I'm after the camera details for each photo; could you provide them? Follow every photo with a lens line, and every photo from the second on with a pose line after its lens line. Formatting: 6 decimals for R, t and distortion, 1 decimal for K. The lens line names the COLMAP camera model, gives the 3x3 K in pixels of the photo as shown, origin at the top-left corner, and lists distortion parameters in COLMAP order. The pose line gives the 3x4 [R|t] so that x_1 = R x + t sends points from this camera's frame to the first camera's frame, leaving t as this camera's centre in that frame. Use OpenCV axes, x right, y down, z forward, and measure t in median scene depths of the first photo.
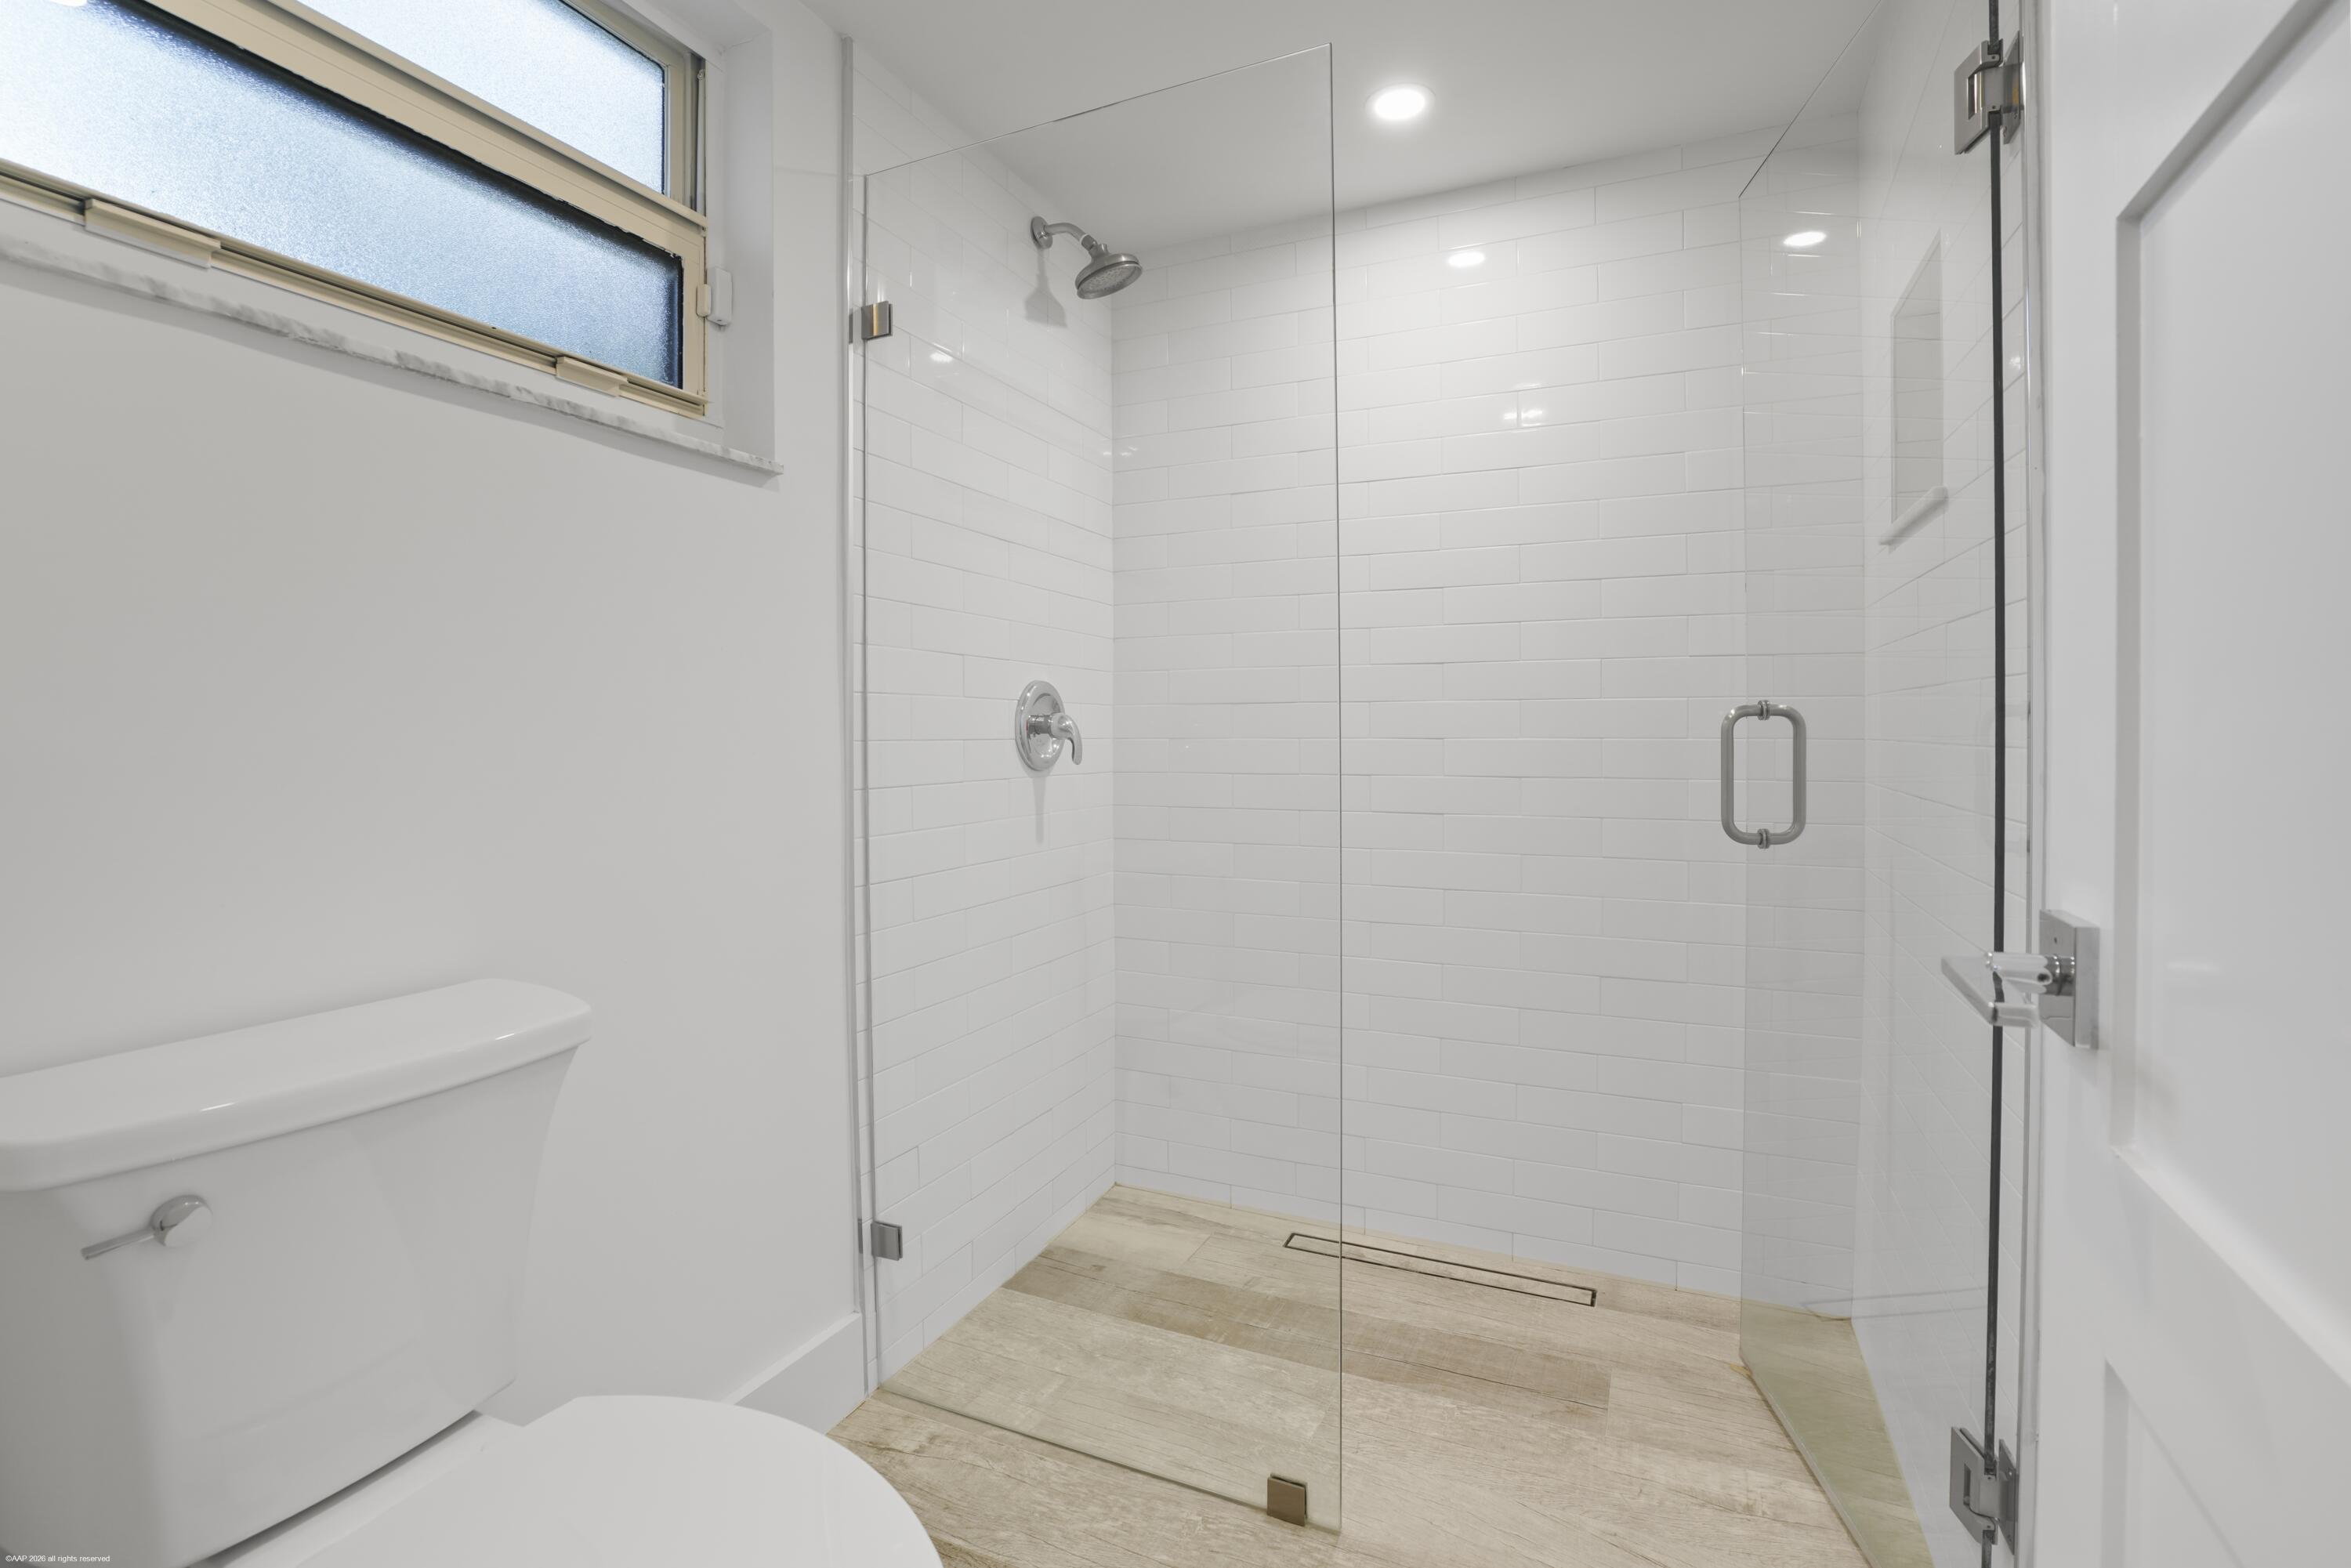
lens RADIAL K [[1117.3, 0, 1158.9], [0, 1117.3, 747.1], [0, 0, 1]] dist [-0.058539, 0.022904]
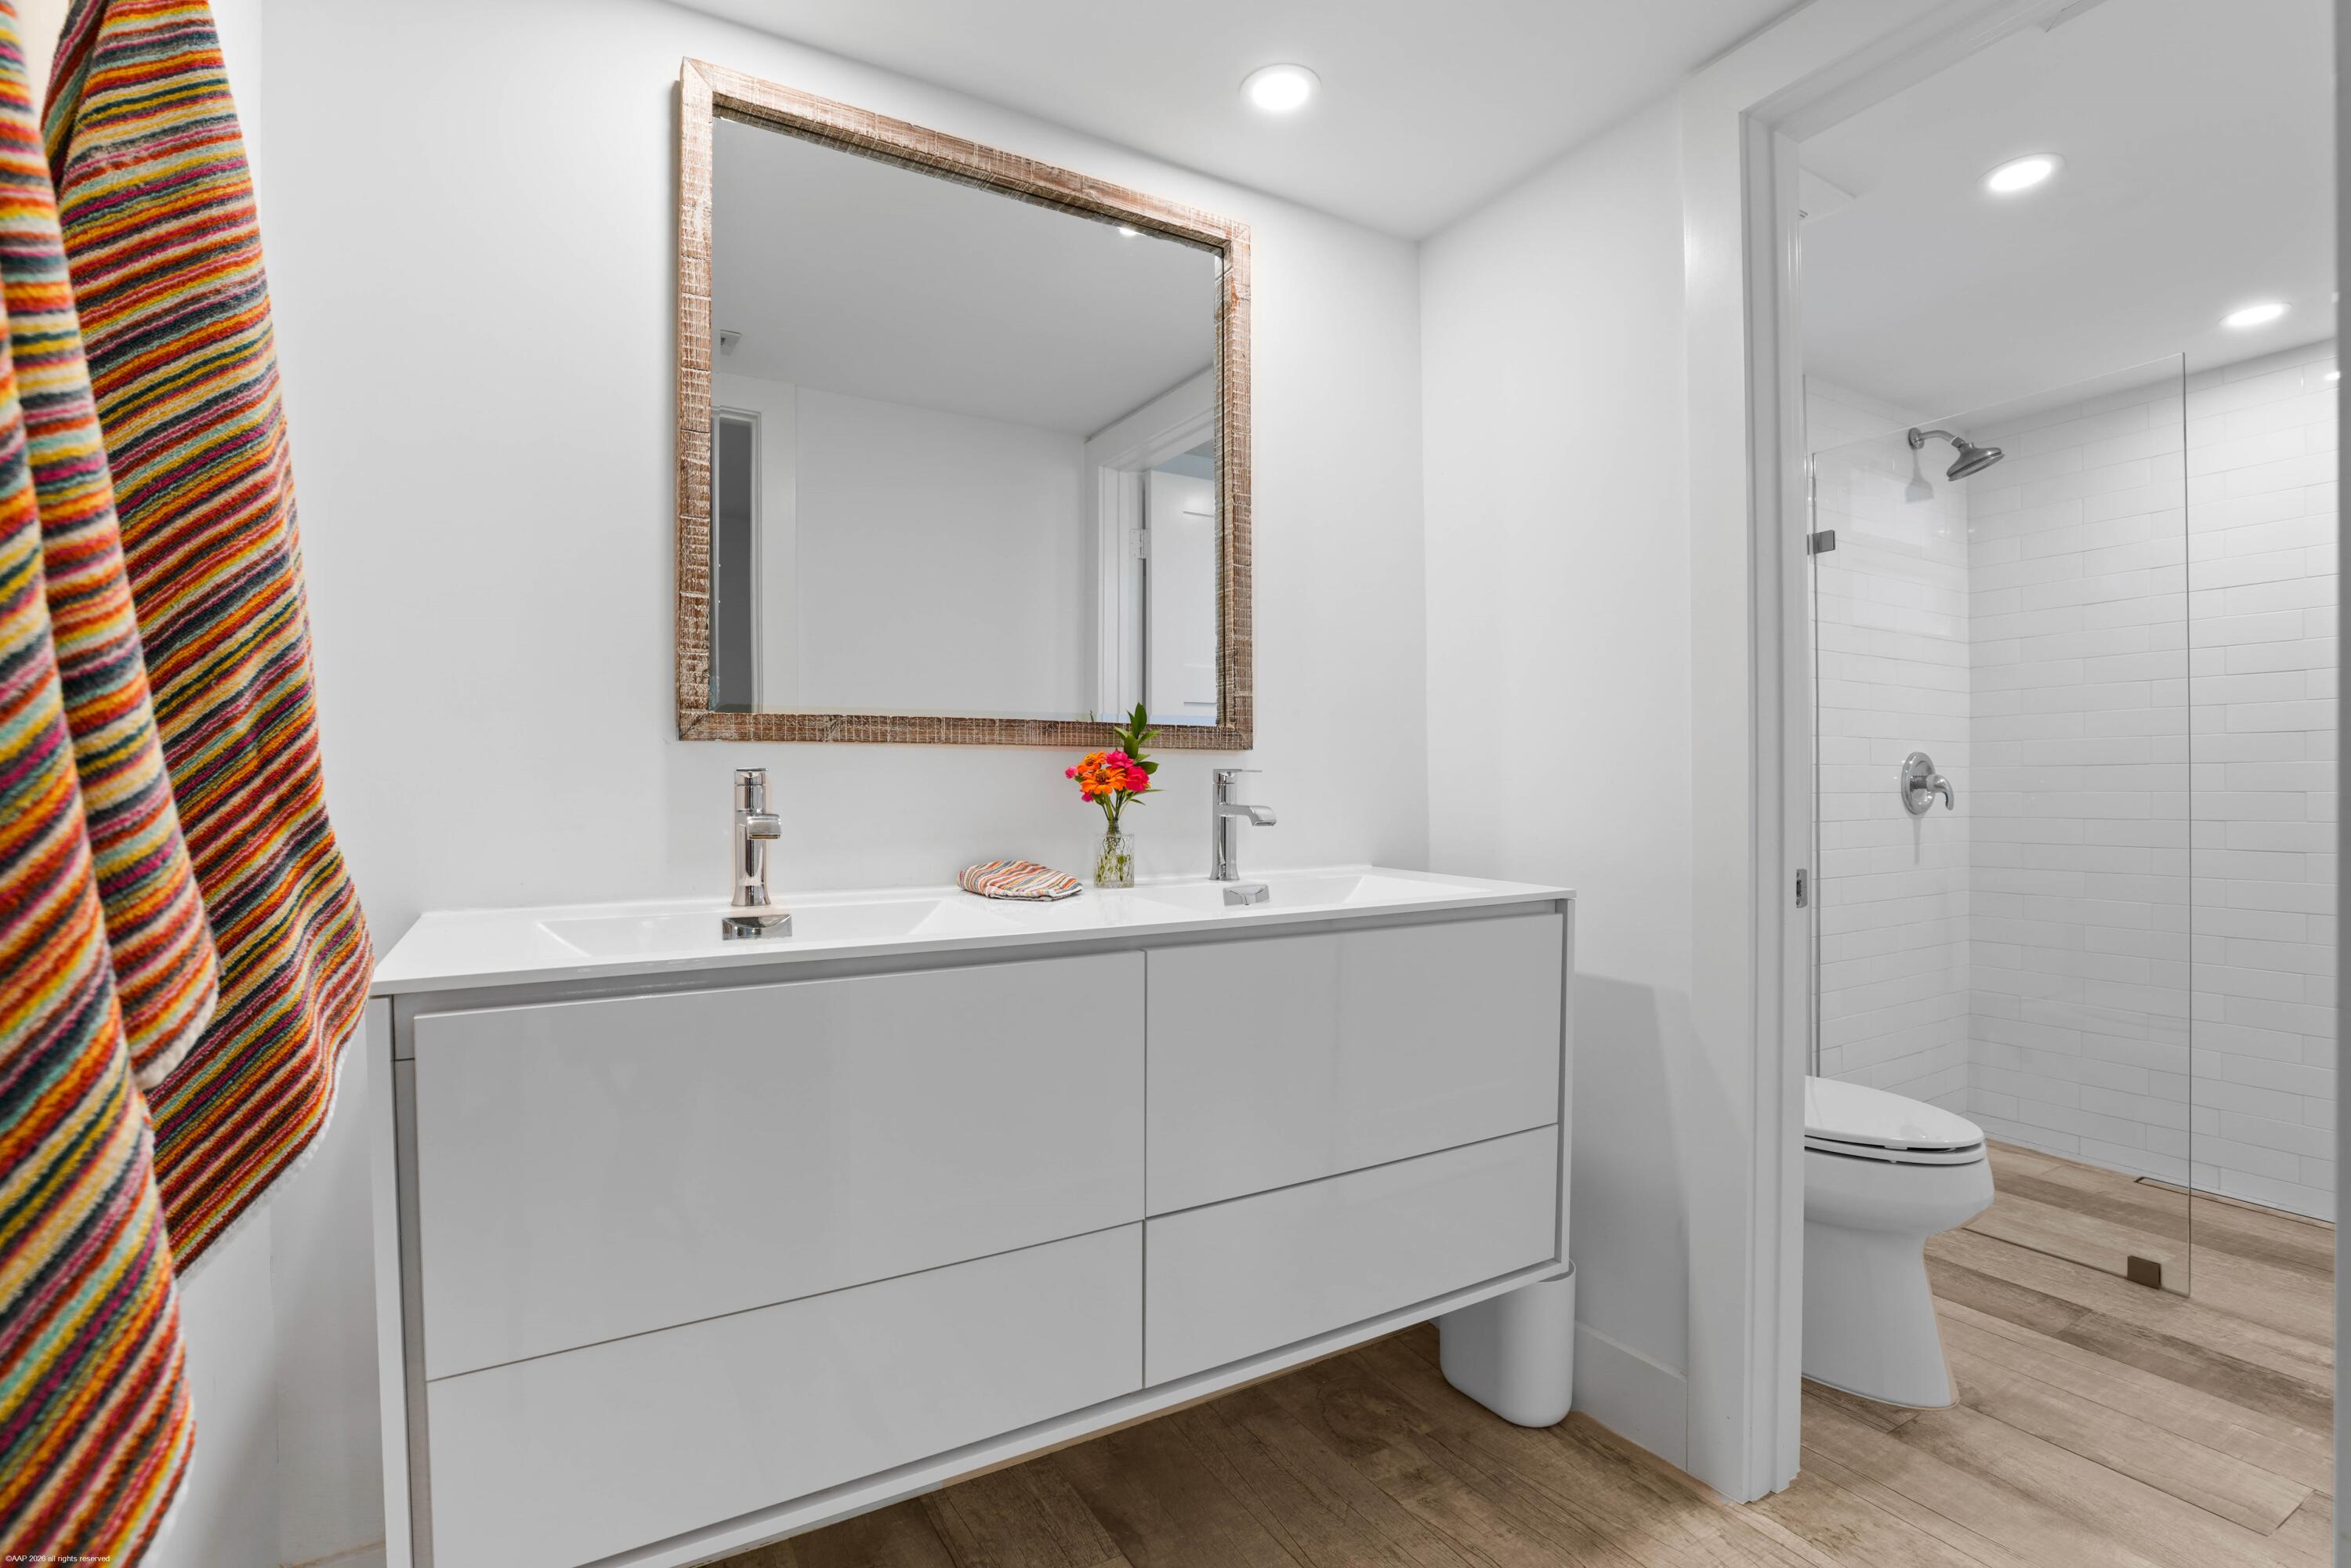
lens RADIAL K [[1110.2, 0, 1175.5], [0, 1110.2, 784.0], [0, 0, 1]] dist [-0.055221, 0.025466]
pose [[0.824330, 0.002001, -0.566106, -0.102359], [-0.008072, 0.999934, -0.008218, 0.001800], [0.566052, 0.011344, 0.824292, -0.710173]]
